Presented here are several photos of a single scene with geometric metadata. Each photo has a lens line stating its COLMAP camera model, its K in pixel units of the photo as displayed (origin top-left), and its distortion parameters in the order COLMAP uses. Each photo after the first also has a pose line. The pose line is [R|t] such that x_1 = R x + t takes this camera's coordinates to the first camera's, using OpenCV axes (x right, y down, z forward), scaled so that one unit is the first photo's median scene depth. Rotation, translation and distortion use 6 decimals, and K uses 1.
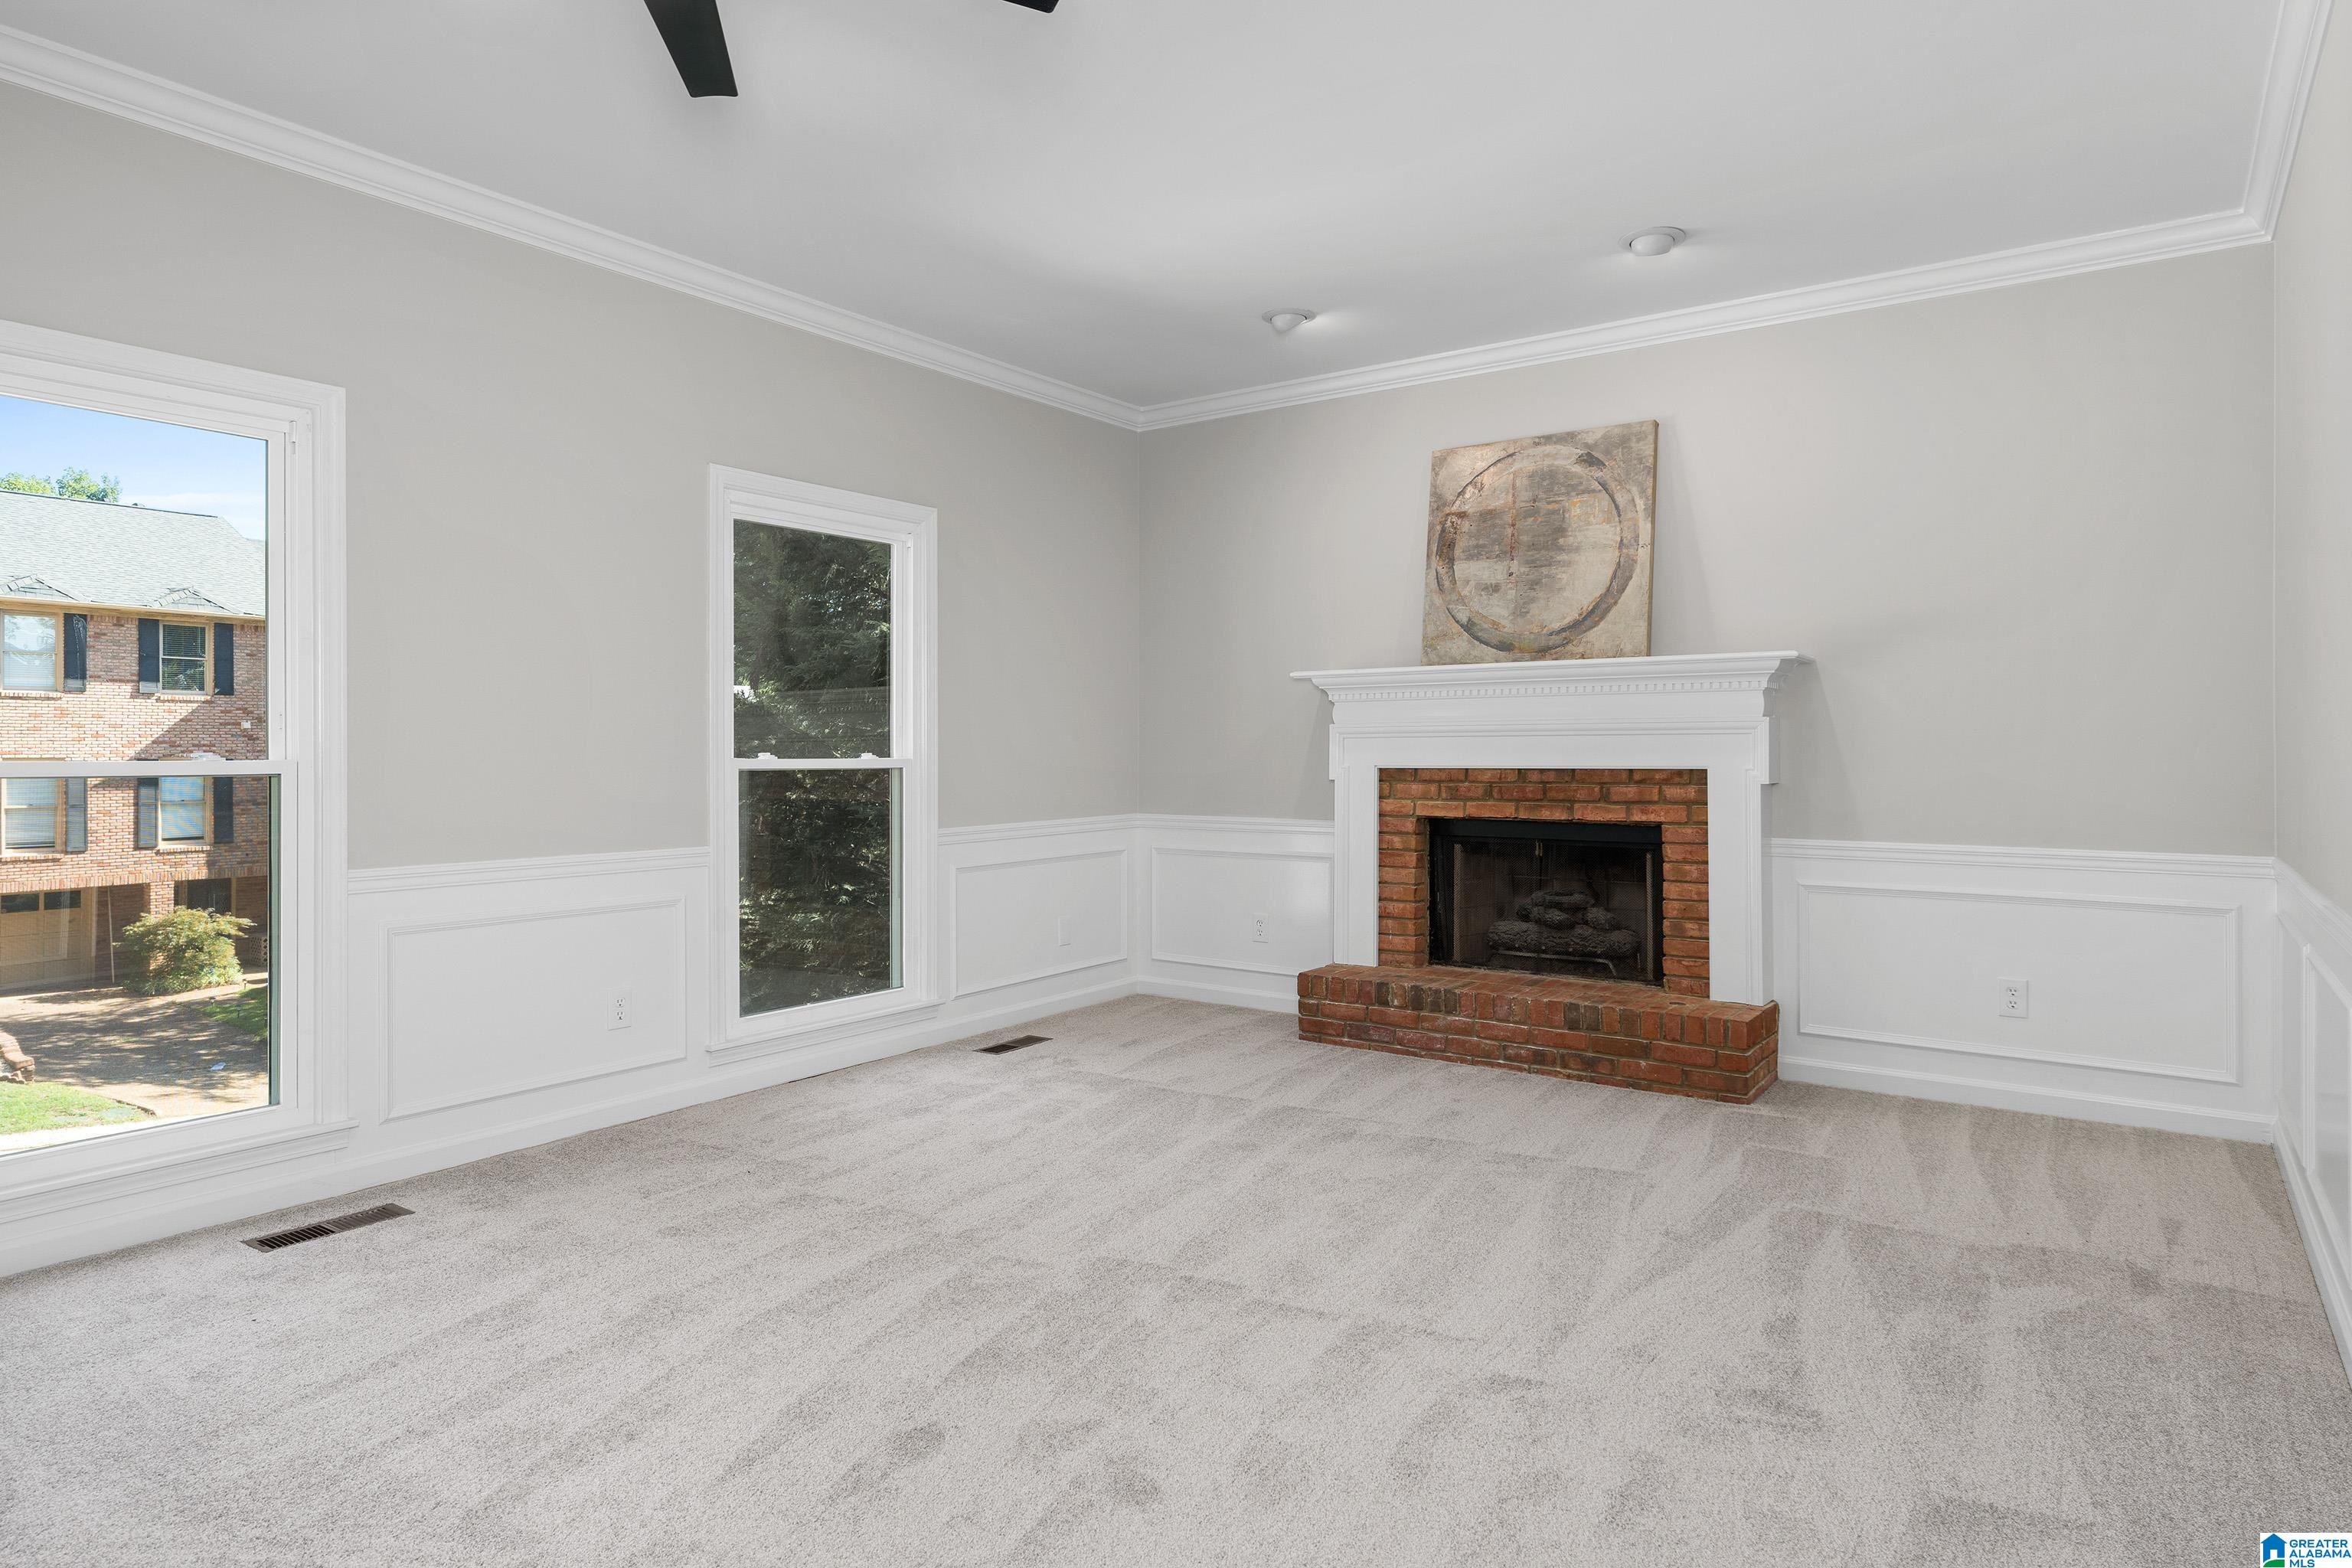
lens RADIAL K [[1337.6, 0, 1179.4], [0, 1337.6, 751.2], [0, 0, 1]] dist [0.001833, 0.000140]
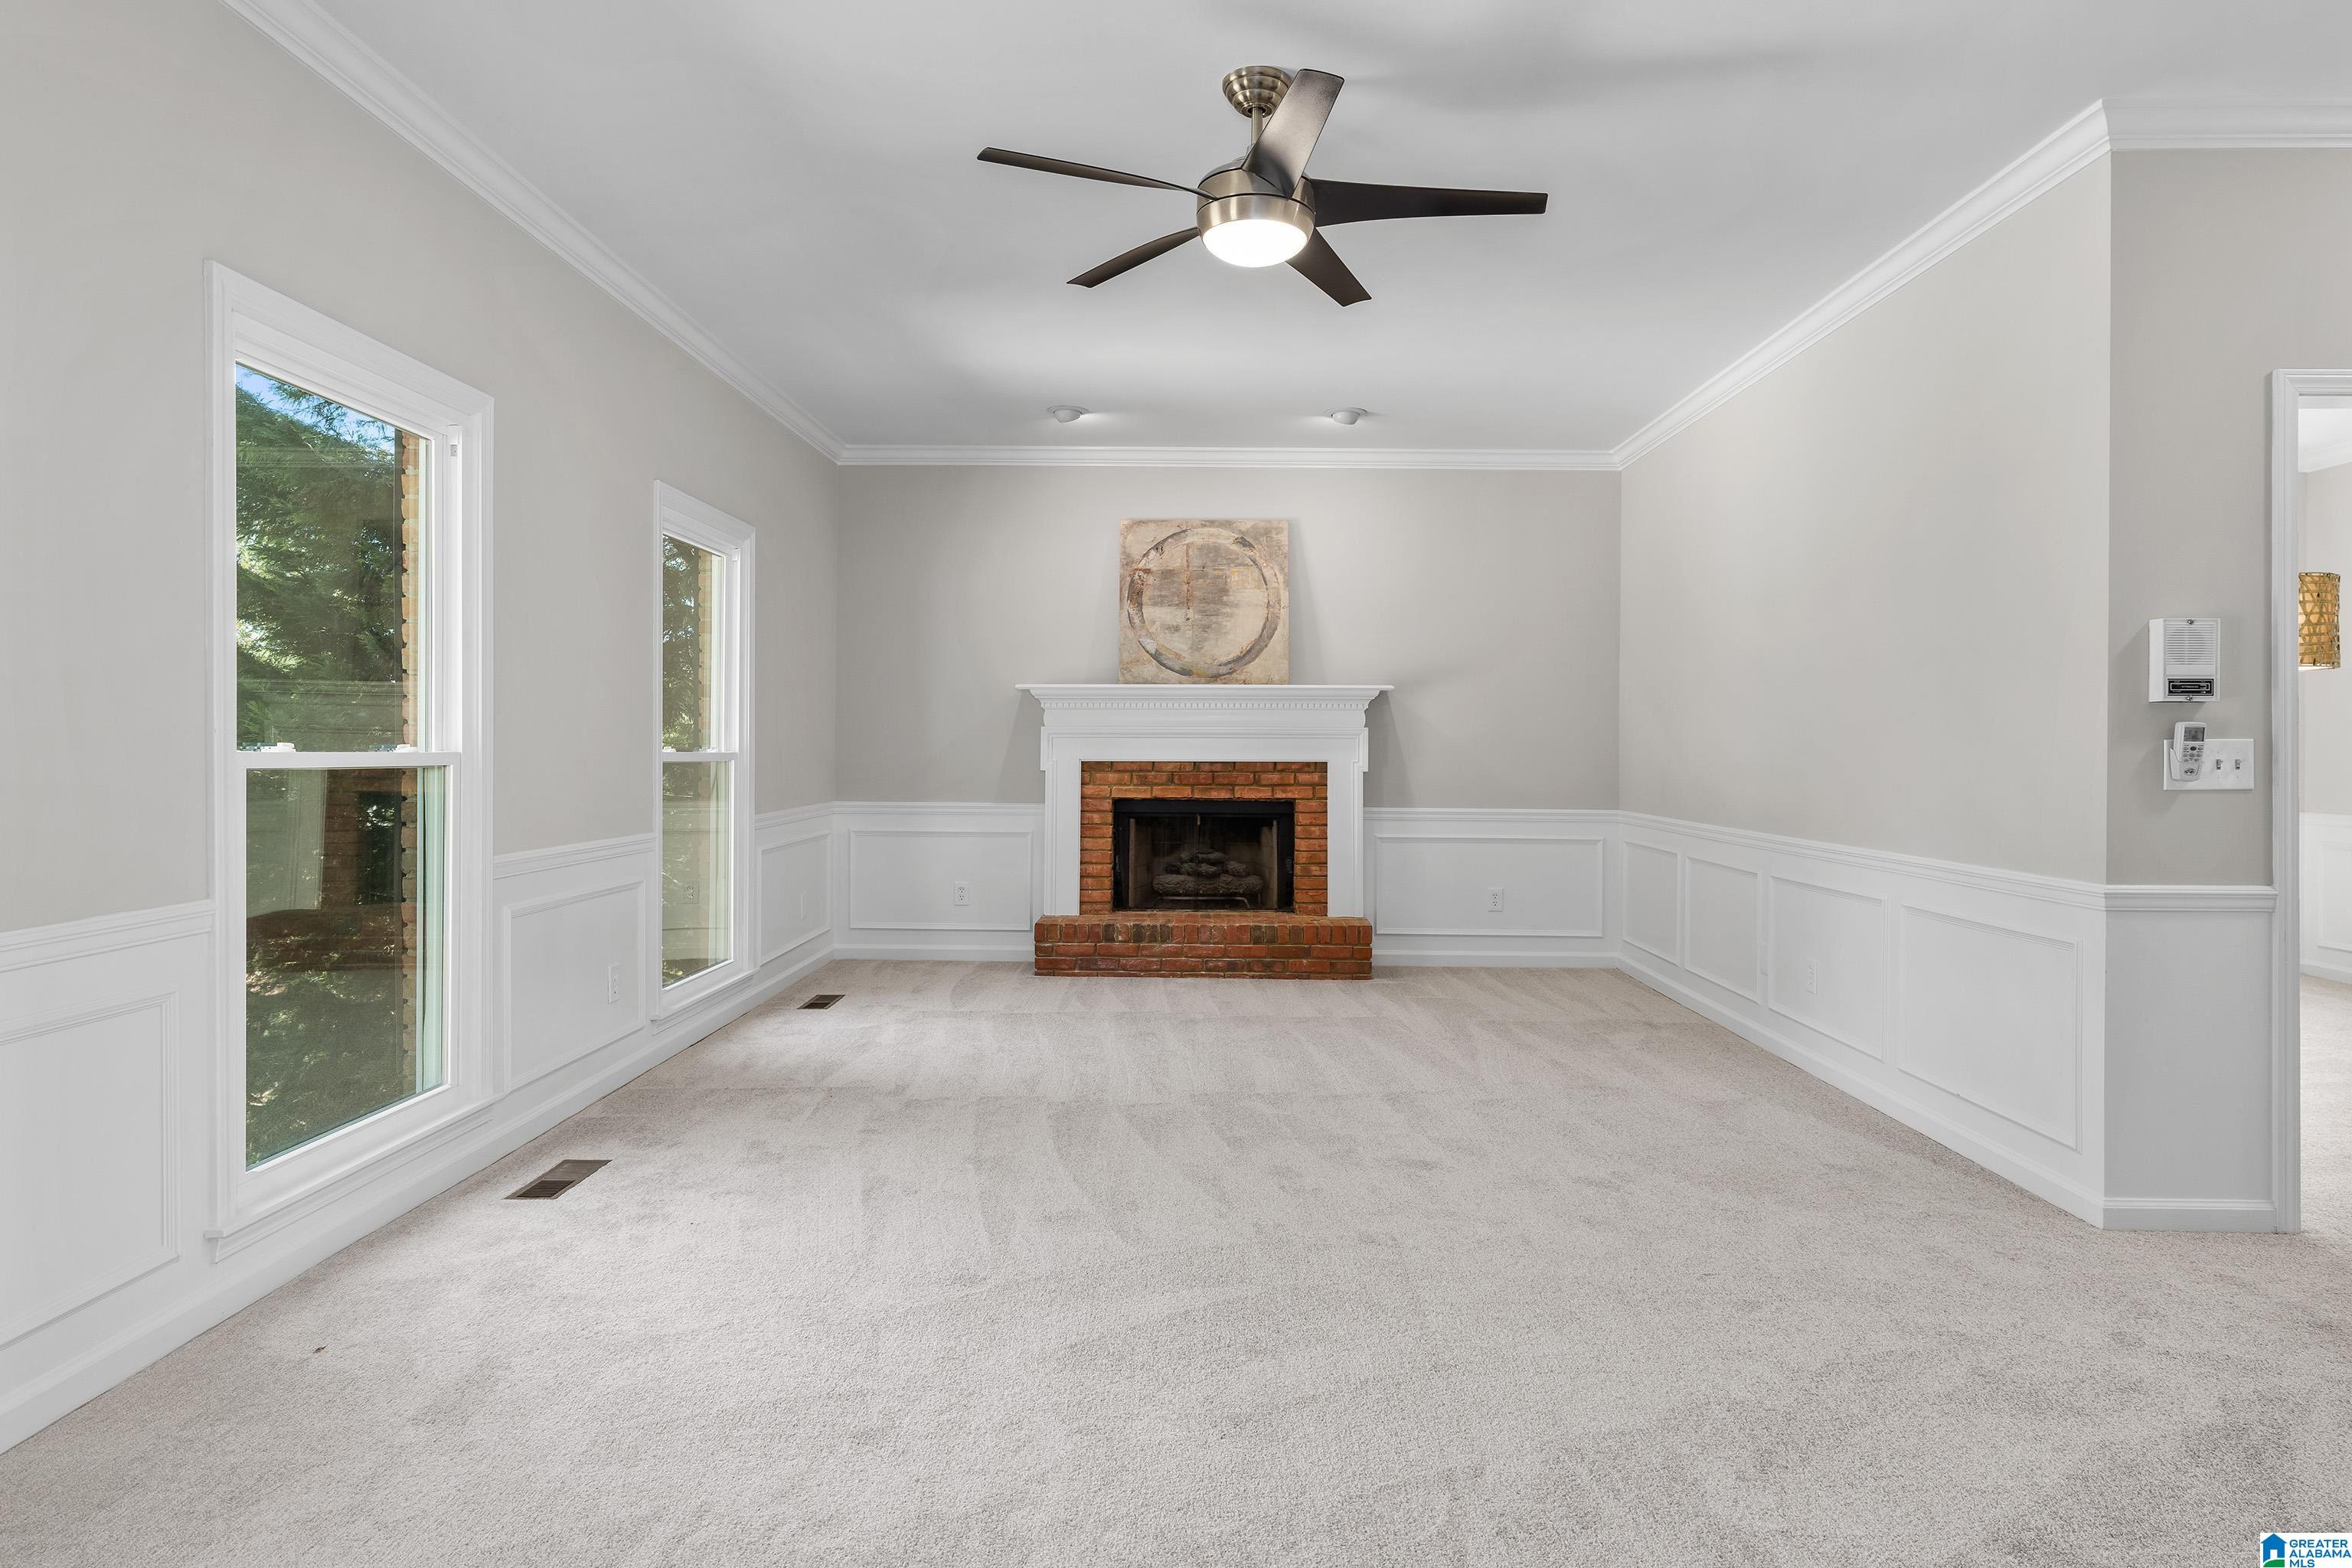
lens RADIAL K [[1312.0, 0, 1176.7], [0, 1312.0, 755.9], [0, 0, 1]] dist [0.001285, -0.000363]
pose [[0.829884, 0.003180, 0.557927, -0.518485], [-0.007147, 0.999962, 0.004931, 0.000654], [-0.557890, -0.008080, 0.829876, -0.107109]]
